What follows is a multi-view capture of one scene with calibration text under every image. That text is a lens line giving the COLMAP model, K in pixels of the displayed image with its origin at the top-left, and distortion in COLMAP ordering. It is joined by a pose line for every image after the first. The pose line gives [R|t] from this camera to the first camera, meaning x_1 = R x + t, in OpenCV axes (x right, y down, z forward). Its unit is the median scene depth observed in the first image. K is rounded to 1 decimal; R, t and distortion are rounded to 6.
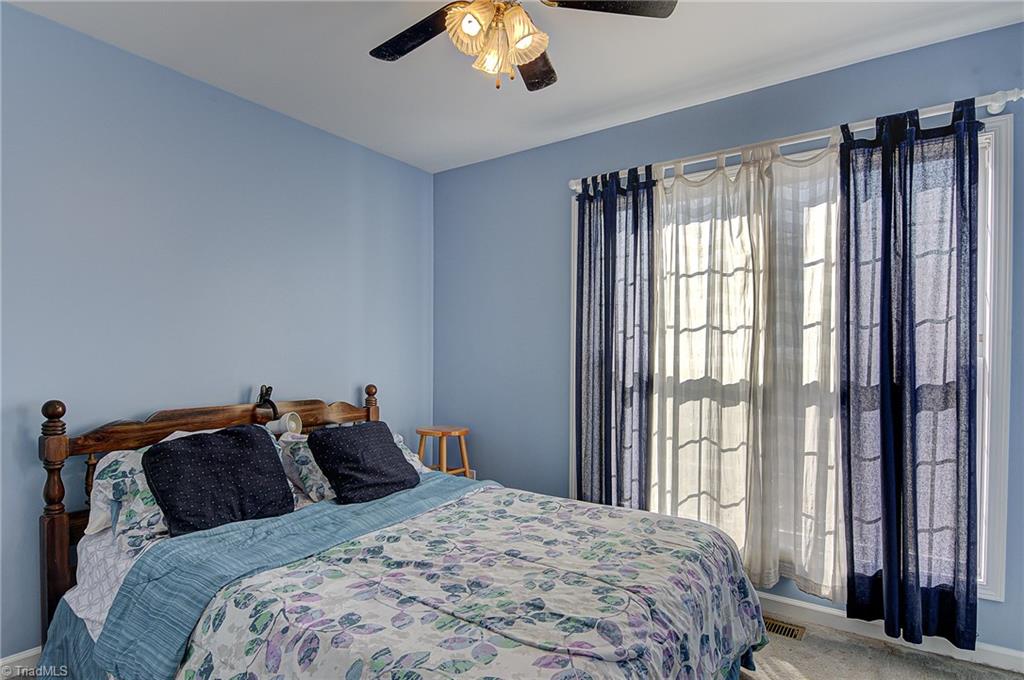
lens RADIAL K [[548.5, 0, 511.3], [0, 548.5, 349.6], [0, 0, 1]] dist [0.012076, -0.012977]
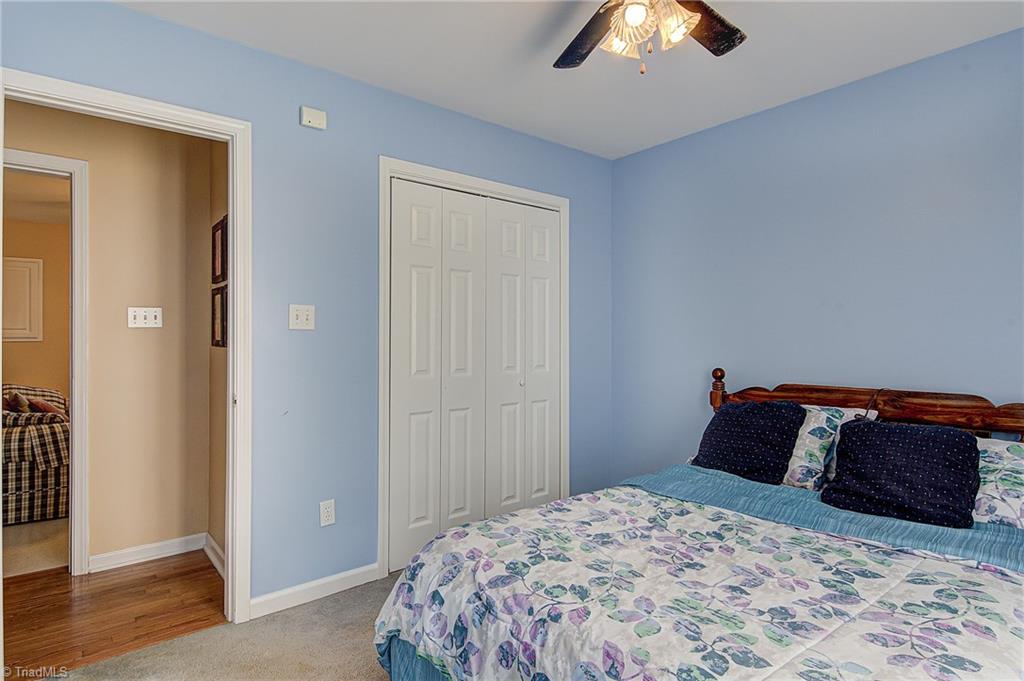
lens RADIAL K [[548.5, 0, 511.7], [0, 548.5, 339.3], [0, 0, 1]] dist [0.012076, -0.012977]
pose [[-0.271239, -0.001125, -0.962511, 0.914795], [0.012313, 0.999913, -0.004638, 0.012794], [0.962433, -0.013109, -0.271202, 0.959864]]
